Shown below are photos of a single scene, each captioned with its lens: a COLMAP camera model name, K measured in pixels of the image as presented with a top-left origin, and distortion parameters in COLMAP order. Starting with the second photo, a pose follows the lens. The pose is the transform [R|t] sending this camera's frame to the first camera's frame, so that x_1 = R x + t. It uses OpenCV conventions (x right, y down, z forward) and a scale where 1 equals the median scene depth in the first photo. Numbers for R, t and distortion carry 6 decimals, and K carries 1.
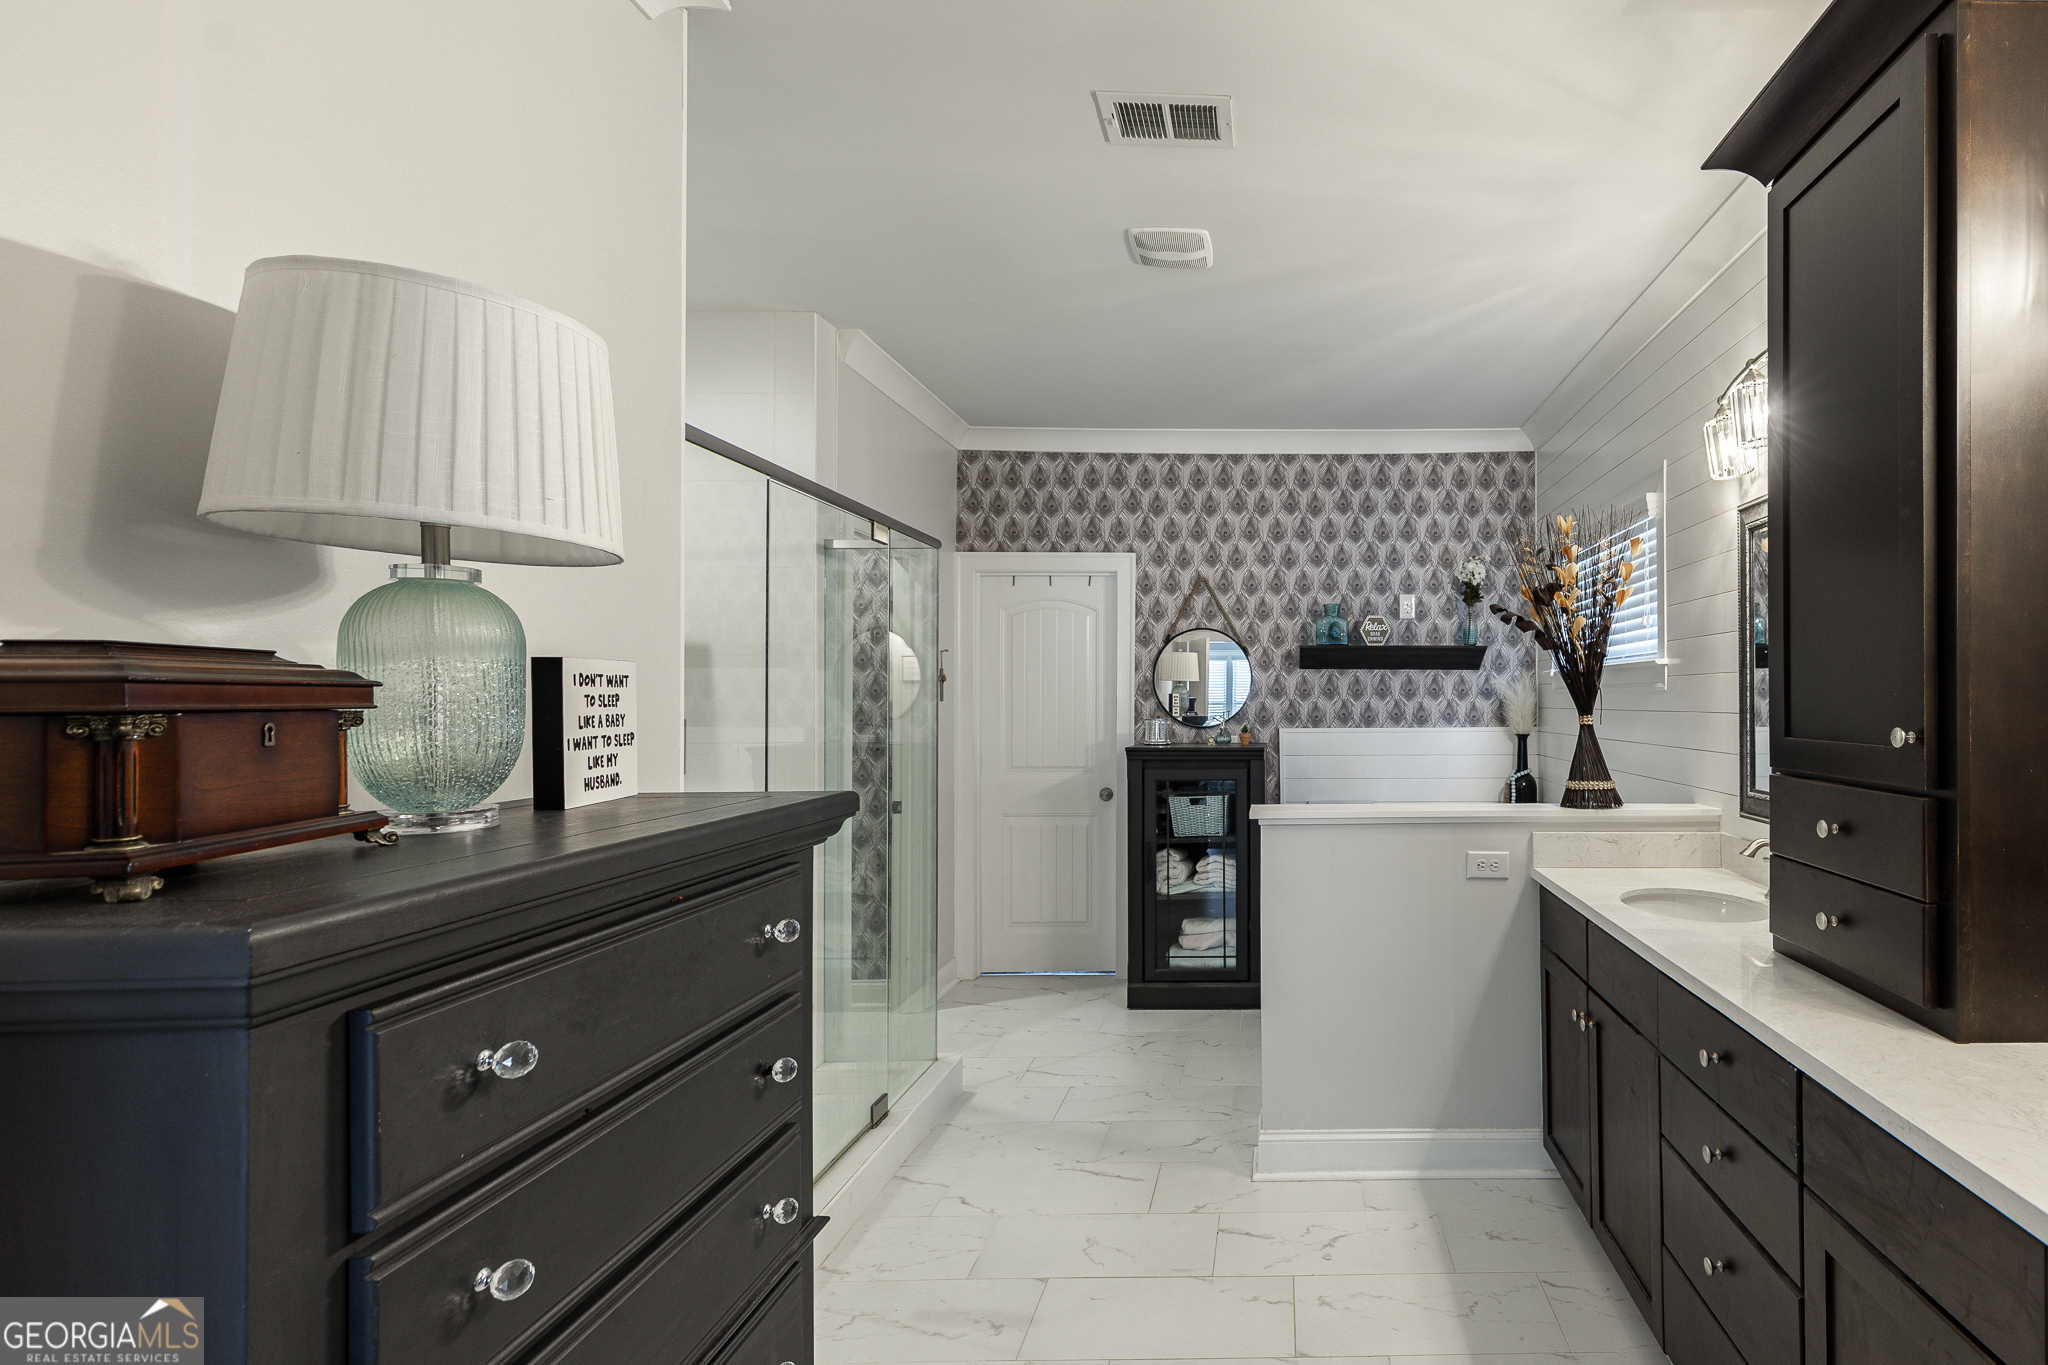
lens RADIAL K [[912.6, 0, 1038.3], [0, 912.6, 684.3], [0, 0, 1]] dist [0.002186, -0.000369]
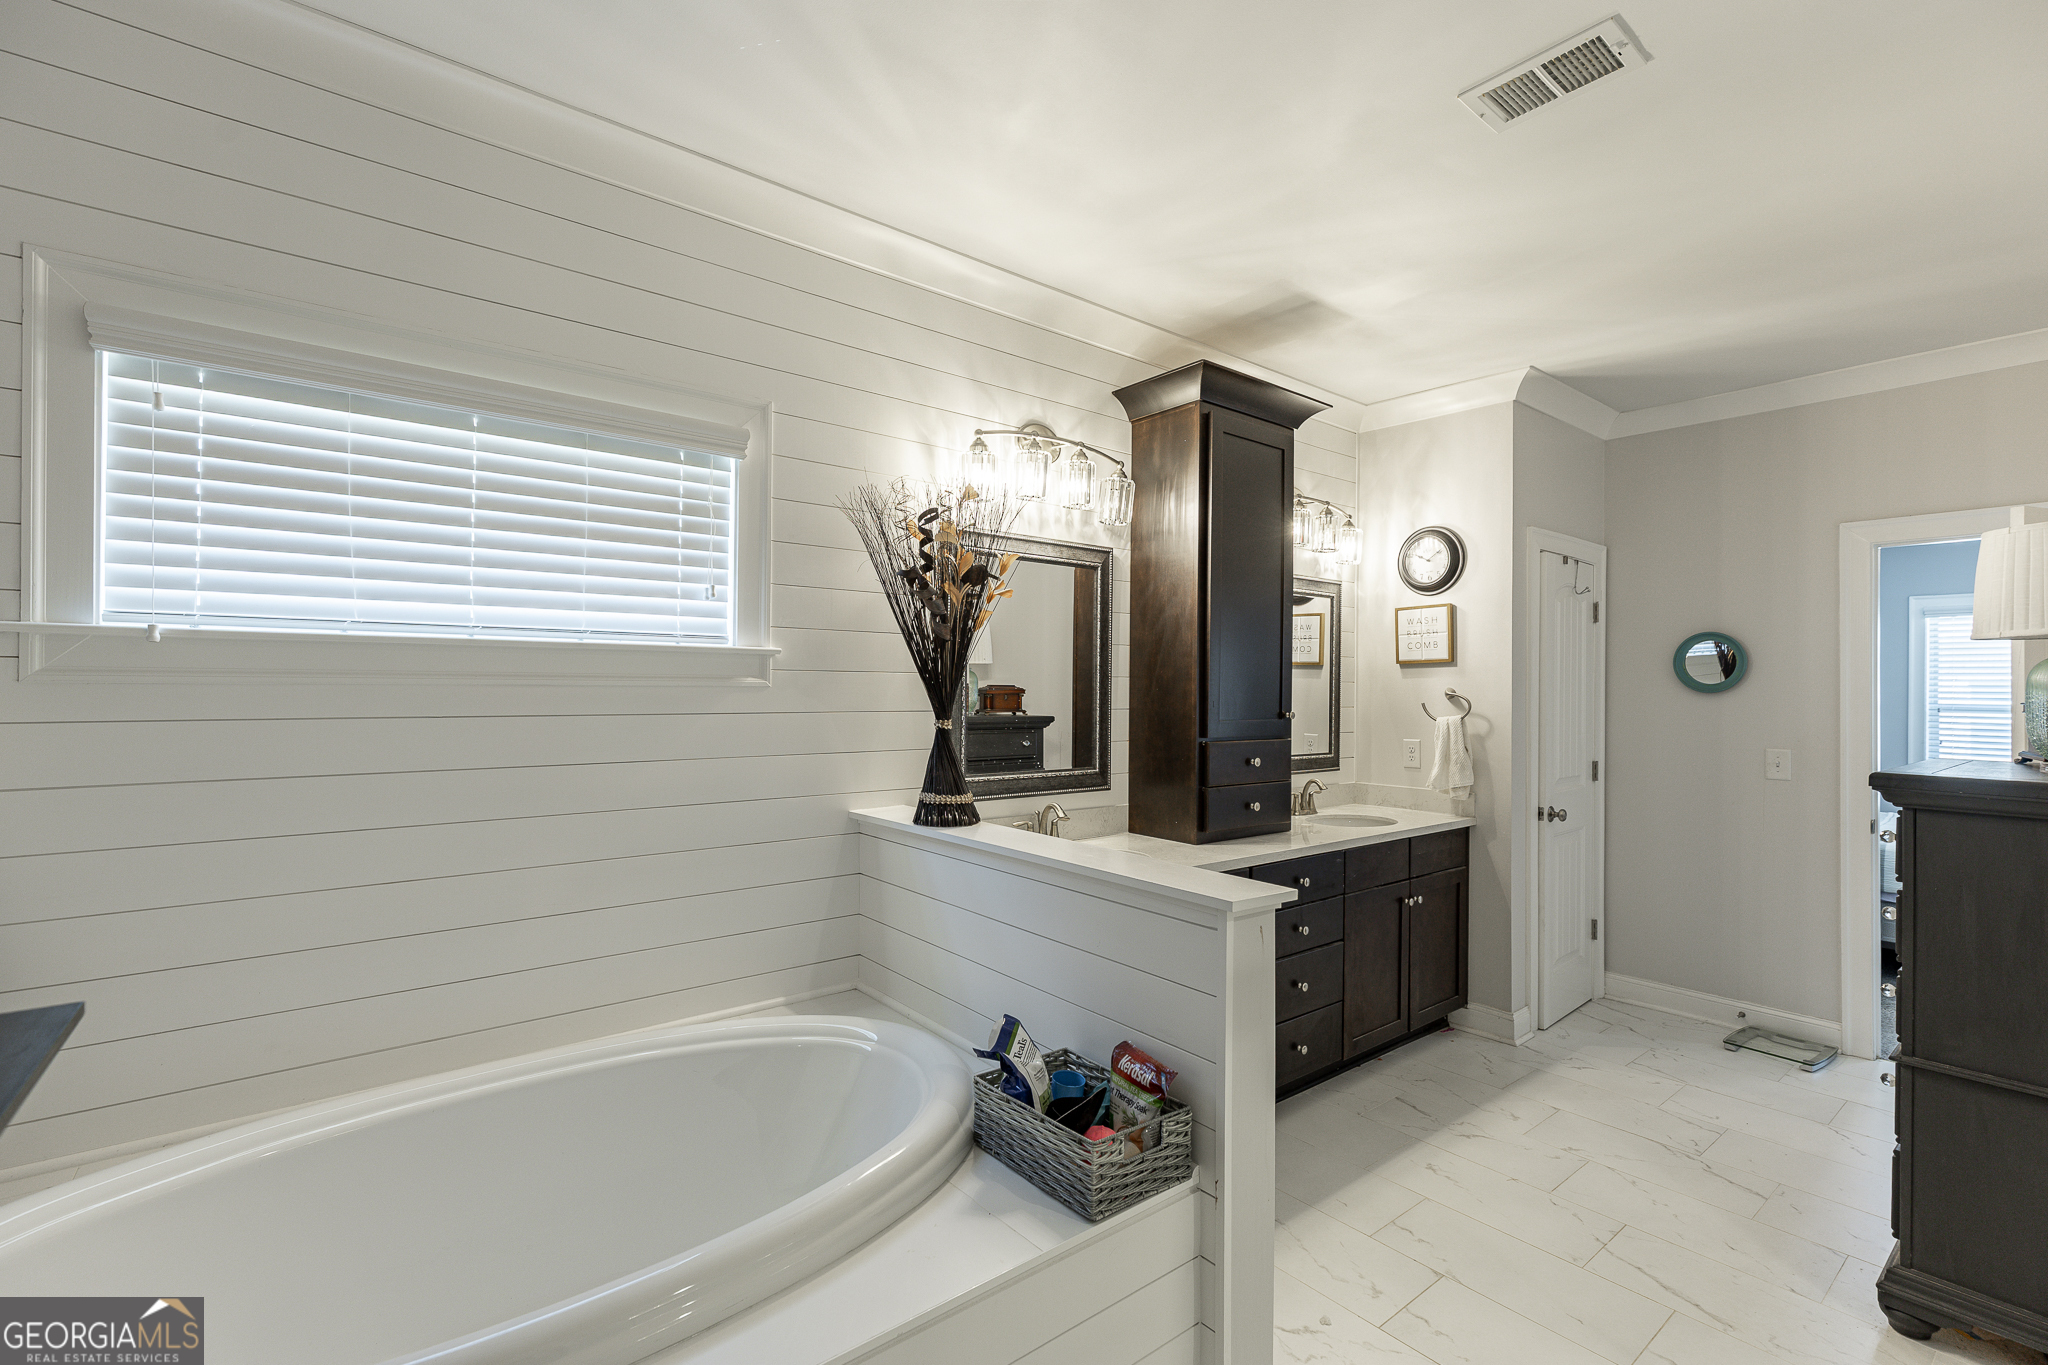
lens RADIAL K [[912.6, 0, 1028.8], [0, 912.6, 694.0], [0, 0, 1]] dist [-0.046223, -0.000114]
pose [[-0.786537, -0.003725, 0.617532, 0.007043], [-0.010432, 0.999919, -0.007256, 0.015864], [-0.617455, -0.012149, -0.786513, 1.633982]]
